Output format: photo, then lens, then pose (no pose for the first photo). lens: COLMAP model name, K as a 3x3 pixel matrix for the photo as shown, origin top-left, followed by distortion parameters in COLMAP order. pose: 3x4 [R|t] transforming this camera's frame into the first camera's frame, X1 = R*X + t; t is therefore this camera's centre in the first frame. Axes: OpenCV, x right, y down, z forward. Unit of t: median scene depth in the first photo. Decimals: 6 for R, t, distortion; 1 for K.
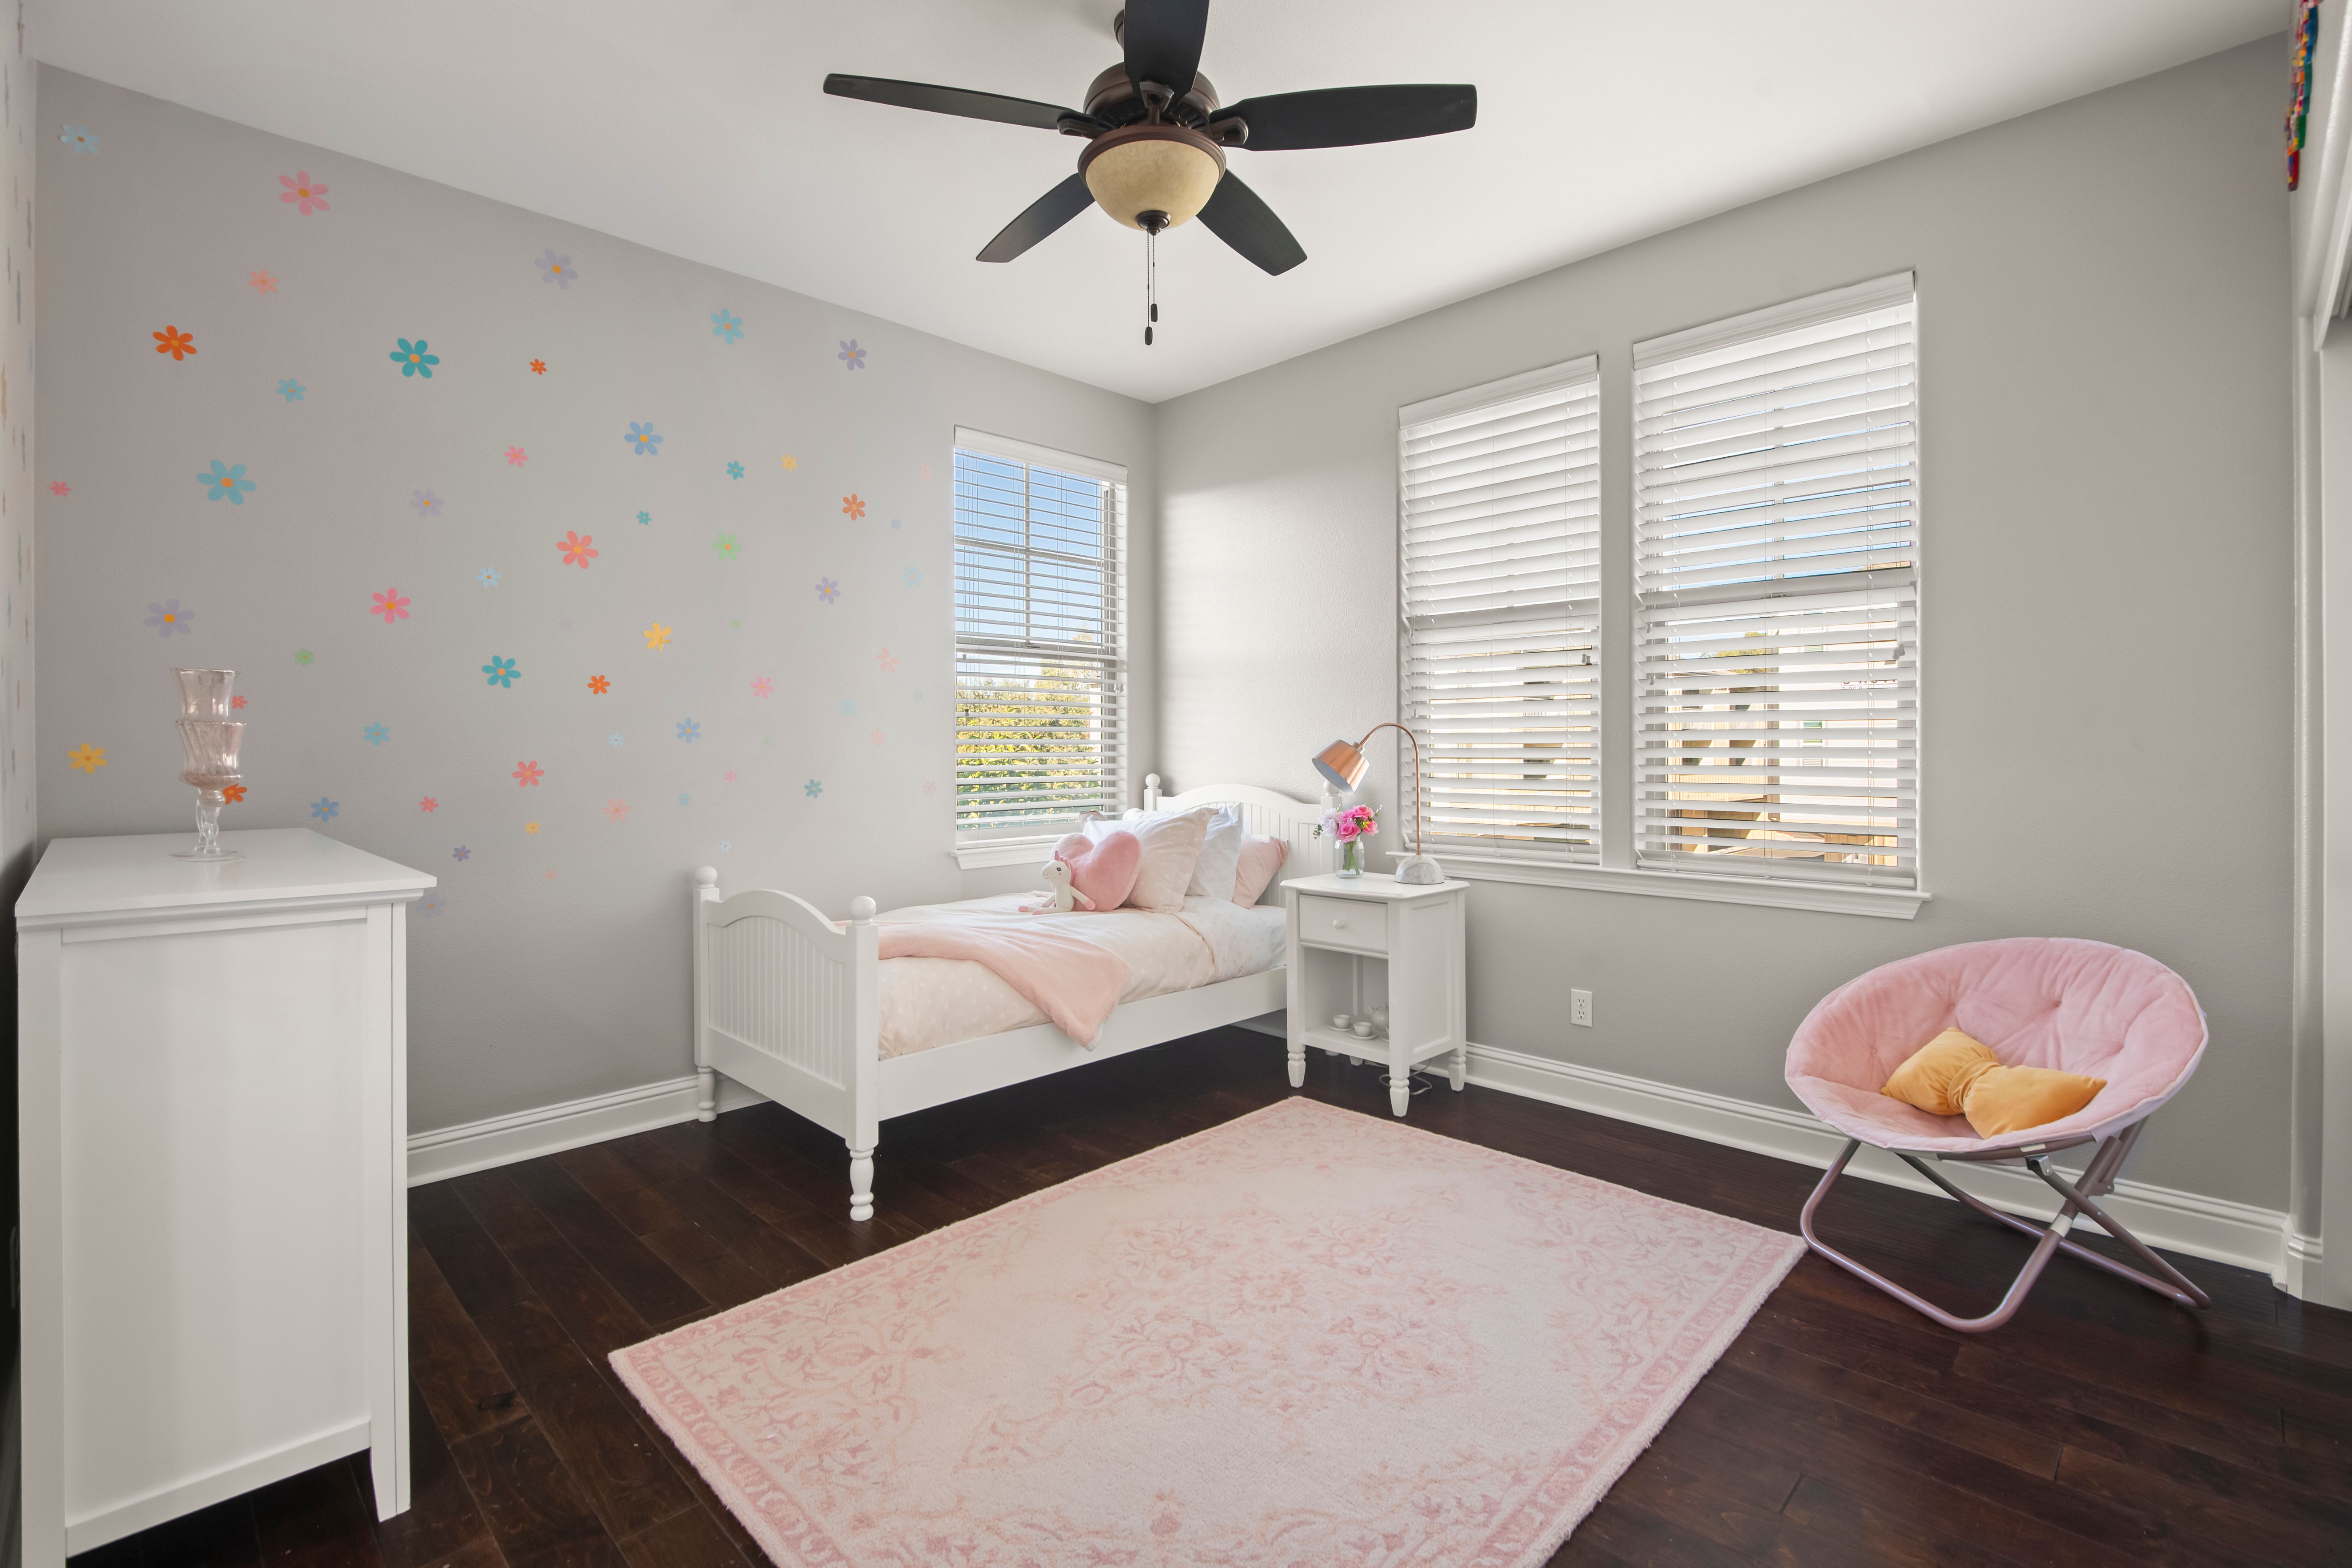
lens RADIAL K [[1068.9, 0, 1177.8], [0, 1068.9, 747.0], [0, 0, 1]] dist [0.001584, -0.008516]
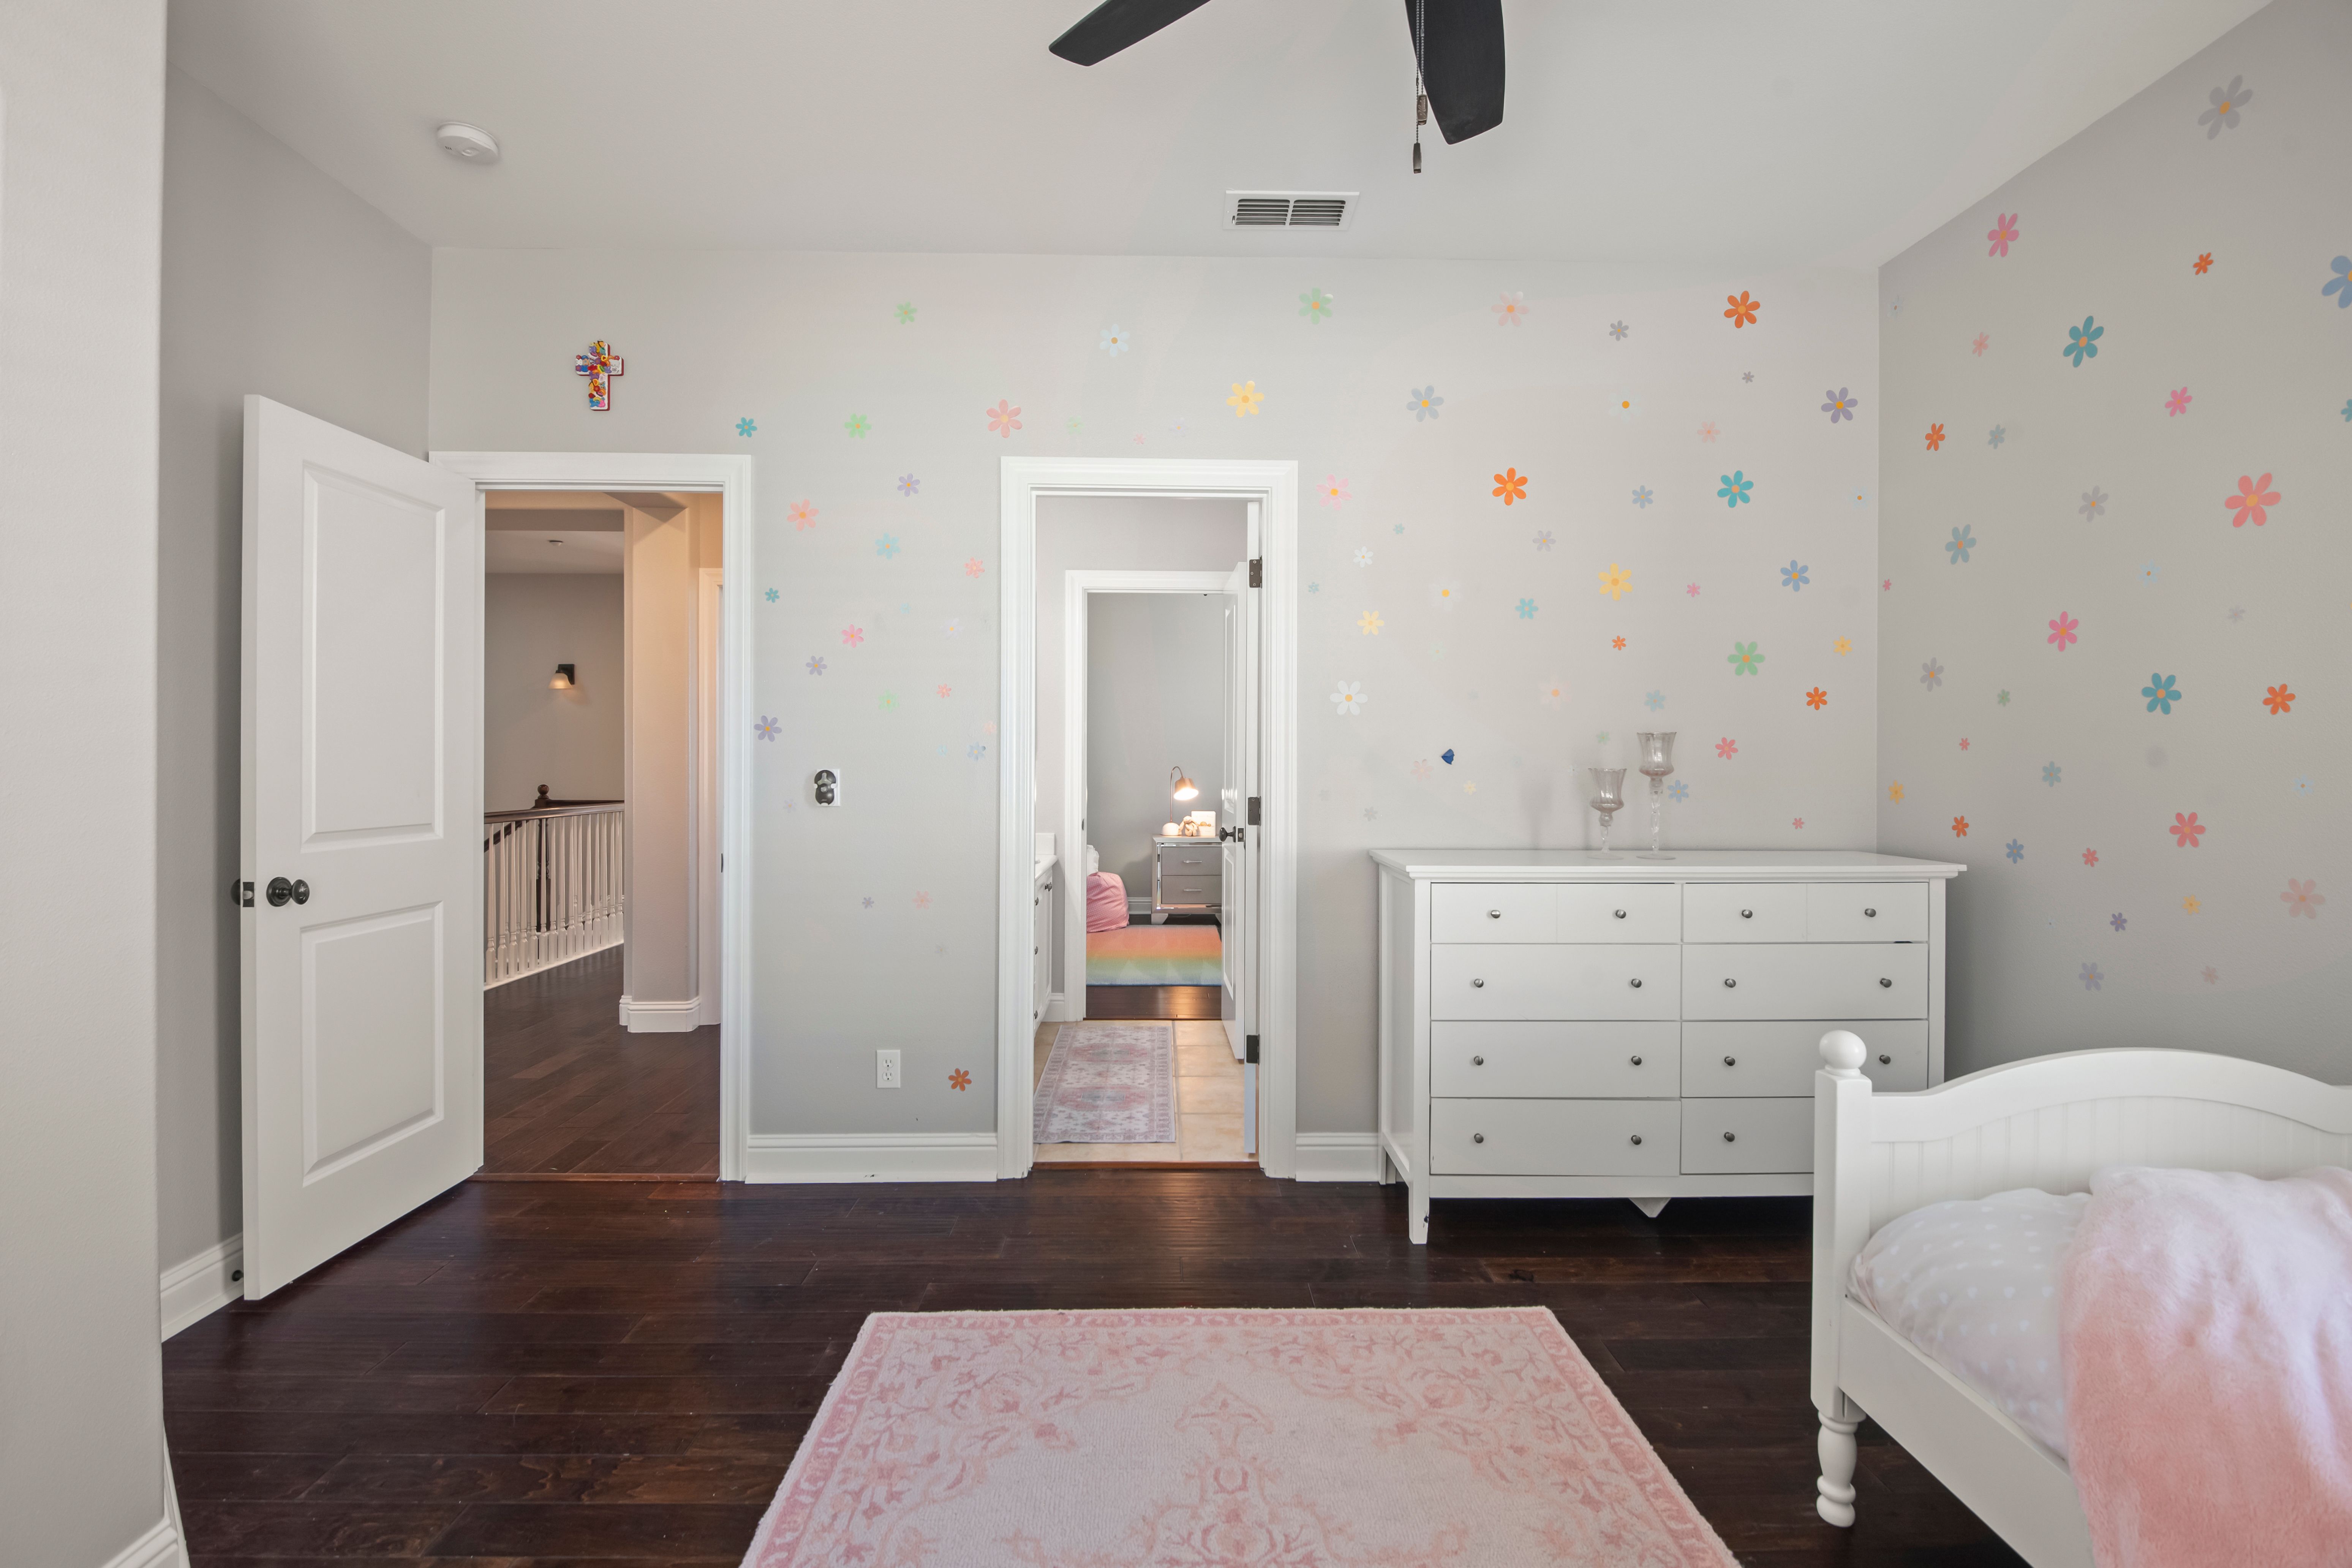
lens RADIAL K [[1076.9, 0, 1173.7], [0, 1076.9, 763.9], [0, 0, 1]] dist [-0.018611, -0.000313]
pose [[-0.695390, 0.002054, -0.718629, 0.494078], [-0.002804, 0.999981, 0.005572, -0.027765], [0.718627, 0.005890, -0.695371, 1.260666]]
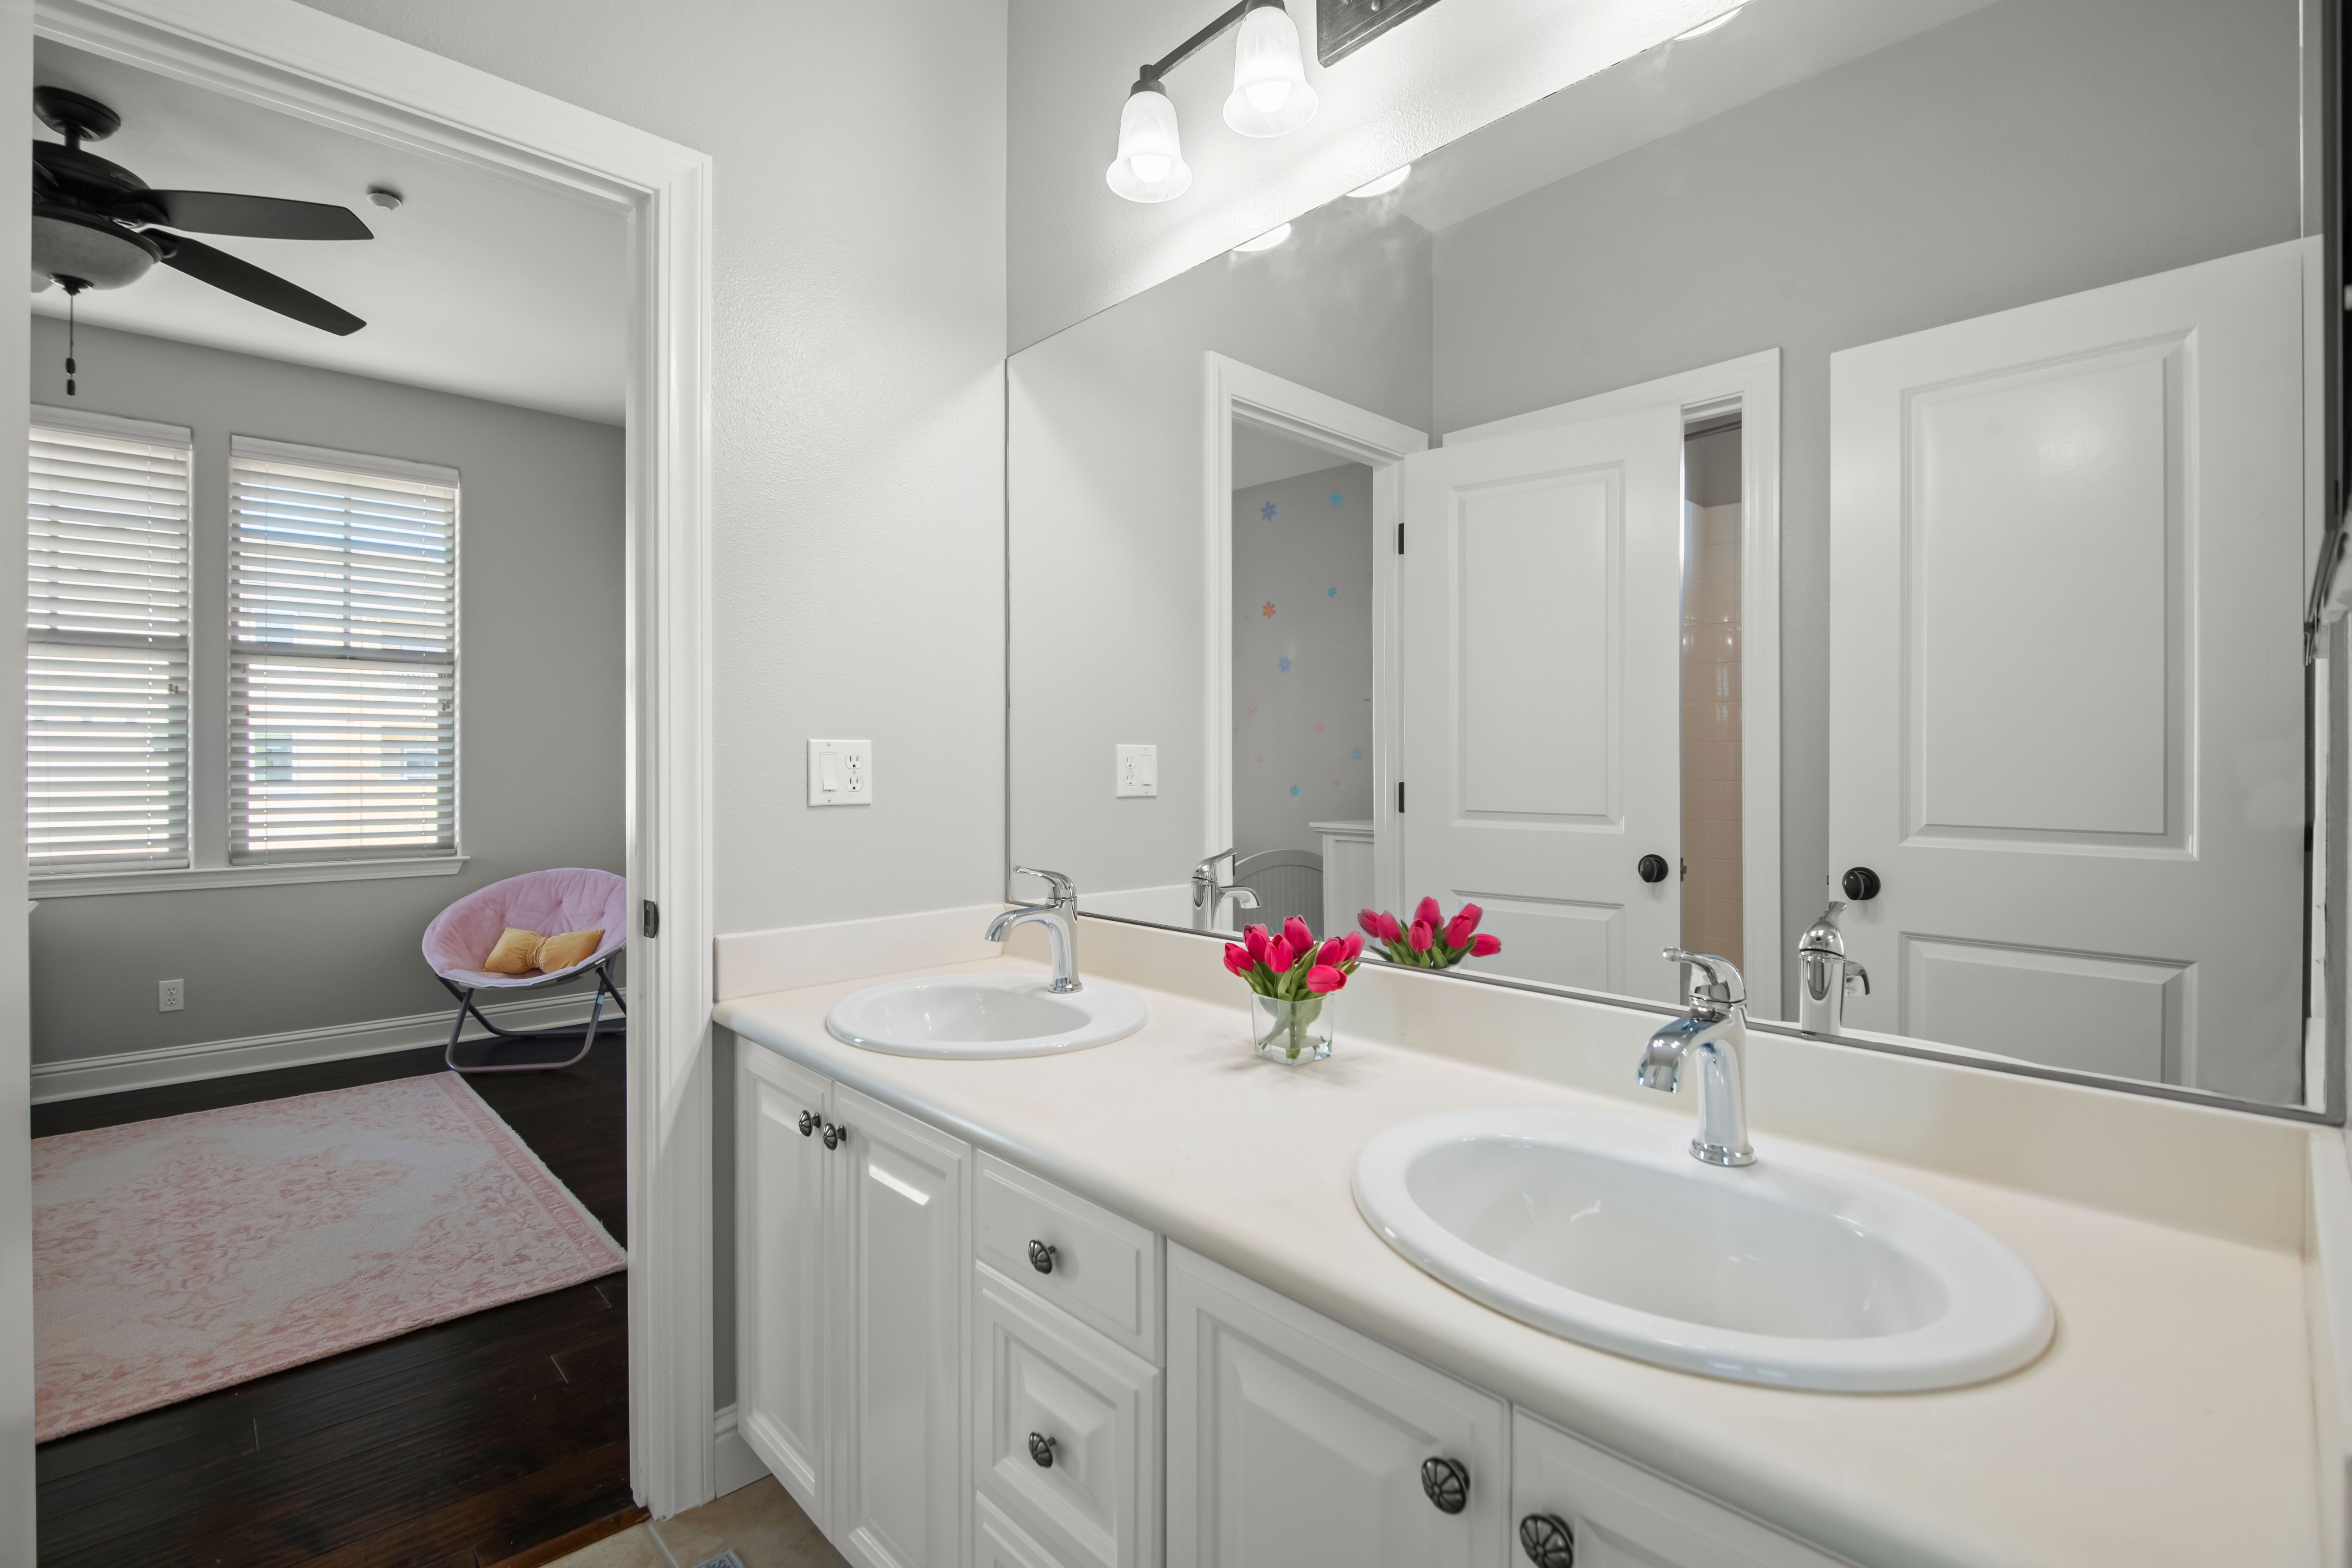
lens RADIAL K [[1068.9, 0, 1177.8], [0, 1068.9, 747.0], [0, 0, 1]] dist [0.001584, -0.008516]
pose [[0.032314, 0.017189, 0.999330, -1.013109], [0.000814, 0.999851, -0.017224, -0.000221], [-0.999477, 0.001370, 0.032296, -0.151404]]
